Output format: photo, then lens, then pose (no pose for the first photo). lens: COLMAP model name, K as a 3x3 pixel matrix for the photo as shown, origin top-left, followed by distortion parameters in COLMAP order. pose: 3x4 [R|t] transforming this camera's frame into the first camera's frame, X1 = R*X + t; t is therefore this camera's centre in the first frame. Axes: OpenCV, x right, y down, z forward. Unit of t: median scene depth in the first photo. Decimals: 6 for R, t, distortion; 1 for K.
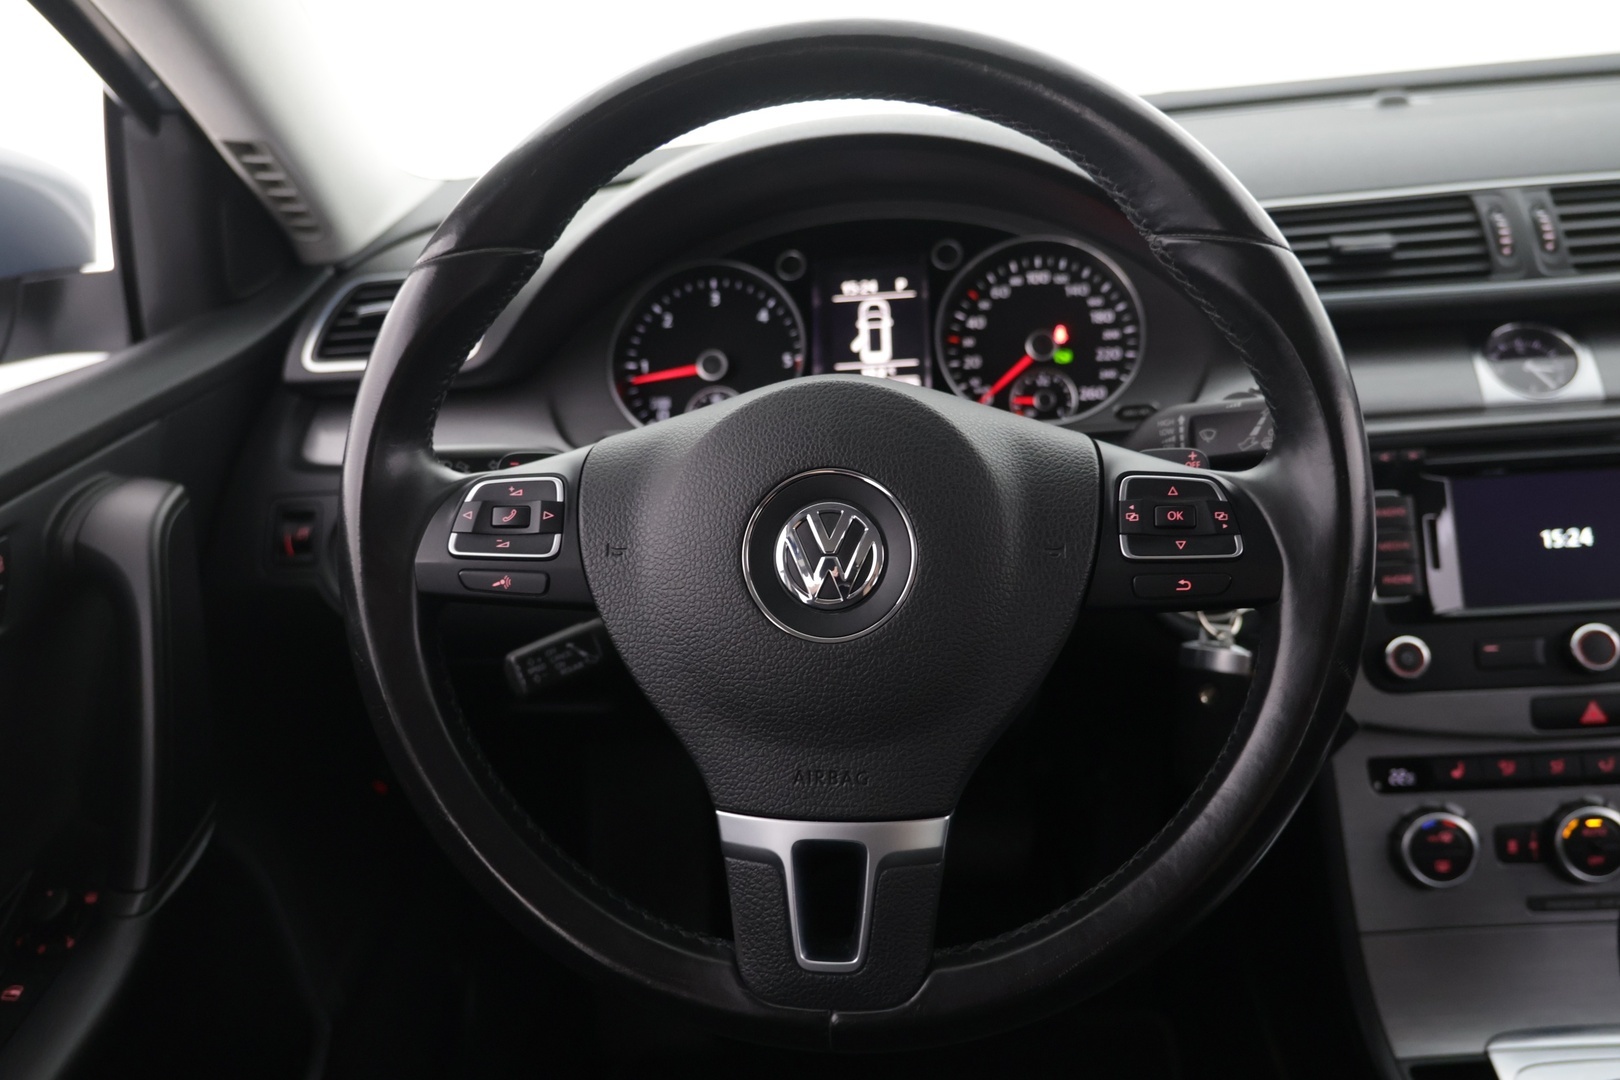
lens RADIAL K [[1344.3, 0, 820.3], [0, 1344.3, 539.0], [0, 0, 1]] dist [-0.034361, 0.030695]
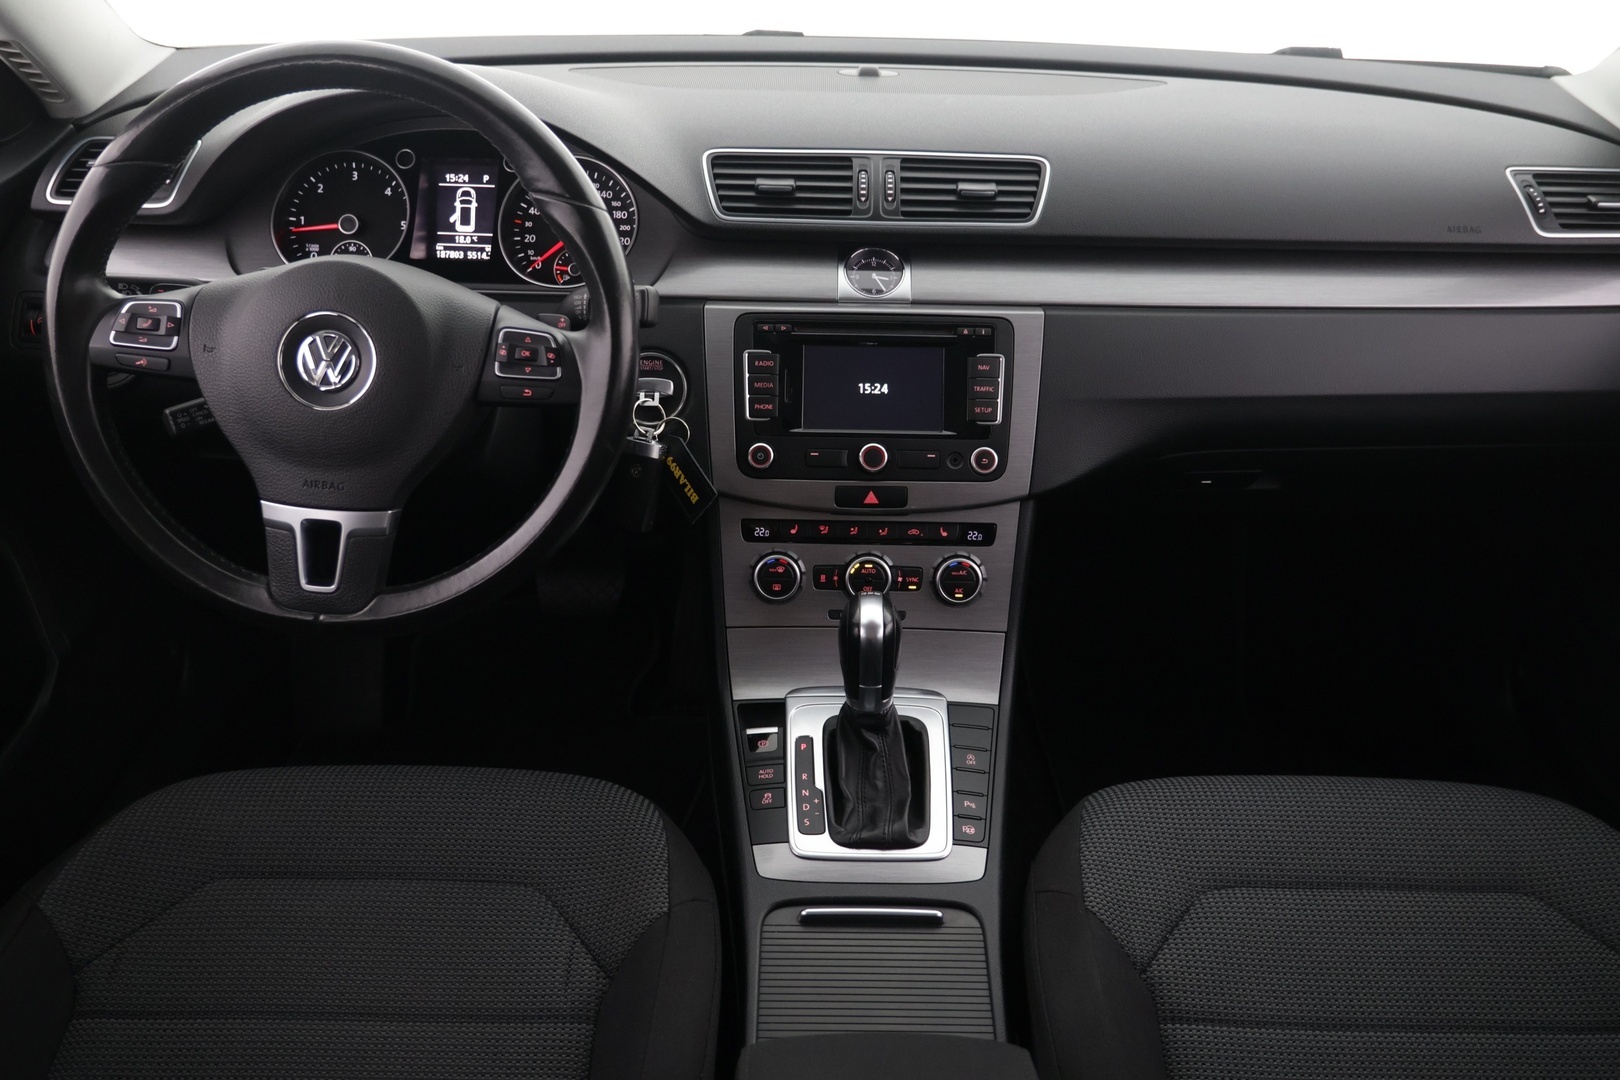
lens RADIAL K [[1344.3, 0, 817.0], [0, 1344.3, 538.0], [0, 0, 1]] dist [-0.034361, 0.030695]
pose [[0.991549, 0.064997, 0.112275, 0.385825], [-0.079101, 0.988856, 0.126122, -0.025243], [-0.102826, -0.133937, 0.985641, -0.697214]]
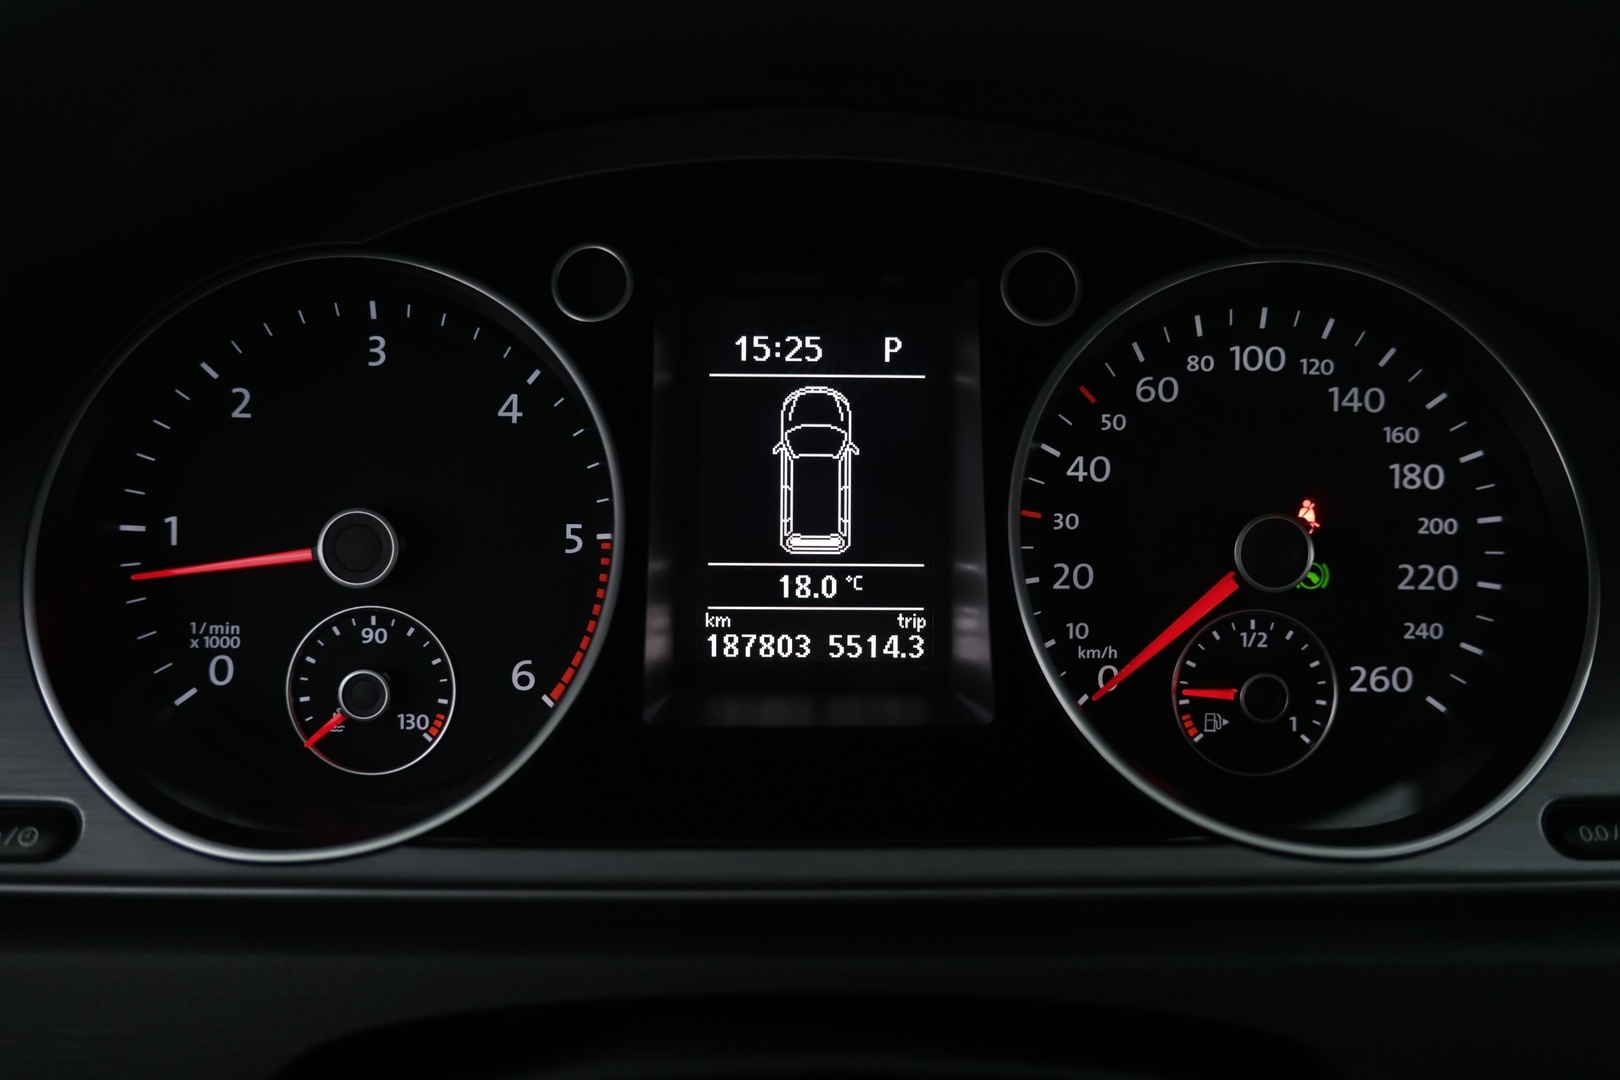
lens RADIAL K [[1344.3, 0, 810.0], [0, 1344.3, 555.6], [0, 0, 1]] dist [-0.034361, 0.030695]
pose [[0.989169, 0.036000, 0.142295, -0.017669], [-0.049840, 0.994236, 0.094927, -0.233585], [-0.138057, -0.100991, 0.985262, 0.887580]]
